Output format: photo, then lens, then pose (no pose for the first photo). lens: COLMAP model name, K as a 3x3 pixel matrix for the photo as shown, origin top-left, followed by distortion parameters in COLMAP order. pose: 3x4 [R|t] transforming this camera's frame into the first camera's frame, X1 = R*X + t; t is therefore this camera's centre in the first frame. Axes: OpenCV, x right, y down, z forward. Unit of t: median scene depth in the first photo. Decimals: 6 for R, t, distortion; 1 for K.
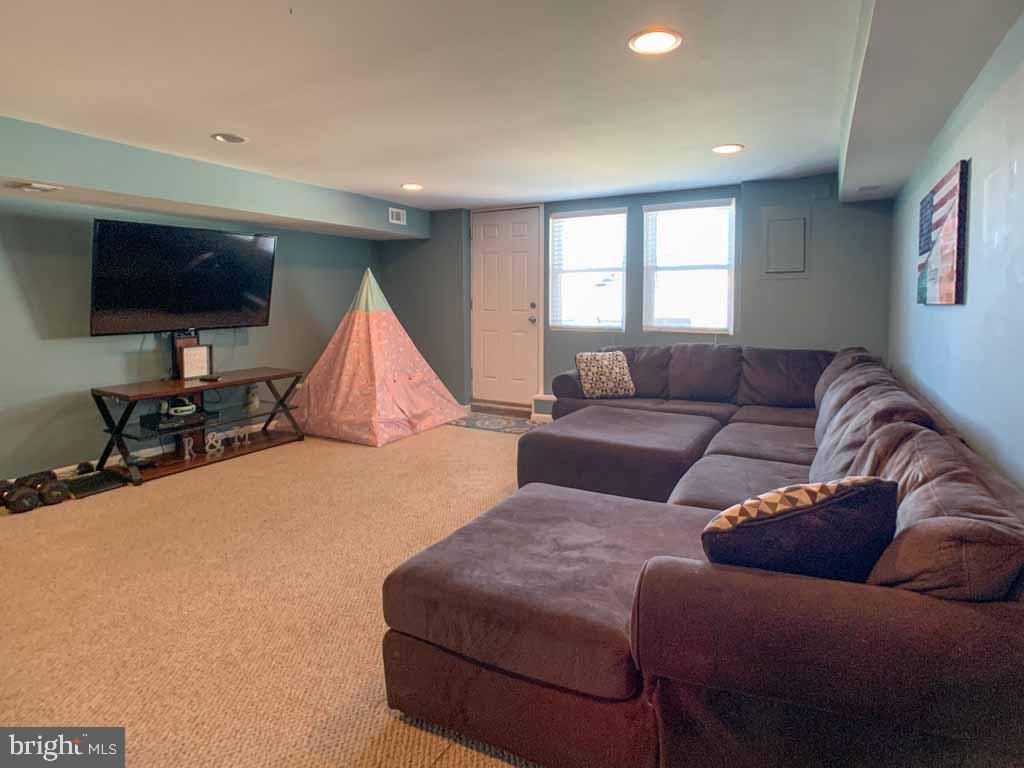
lens RADIAL K [[546.6, 0, 512.2], [0, 546.6, 320.5], [0, 0, 1]] dist [-0.070154, -0.000069]
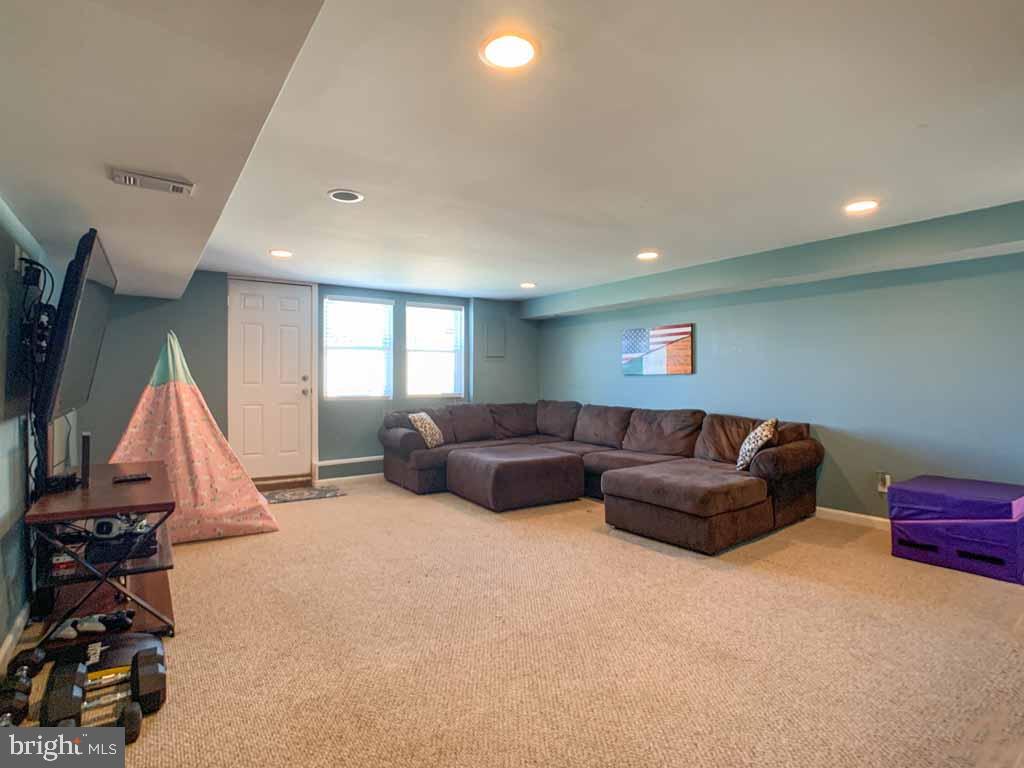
lens RADIAL K [[542.3, 0, 511.5], [0, 542.3, 362.4], [0, 0, 1]] dist [-0.046034, 0.026284]
pose [[0.433381, 0.029594, 0.900725, -0.804086], [0.031876, 0.998332, -0.048138, 0.005799], [-0.900647, 0.049574, 0.431714, 0.213209]]
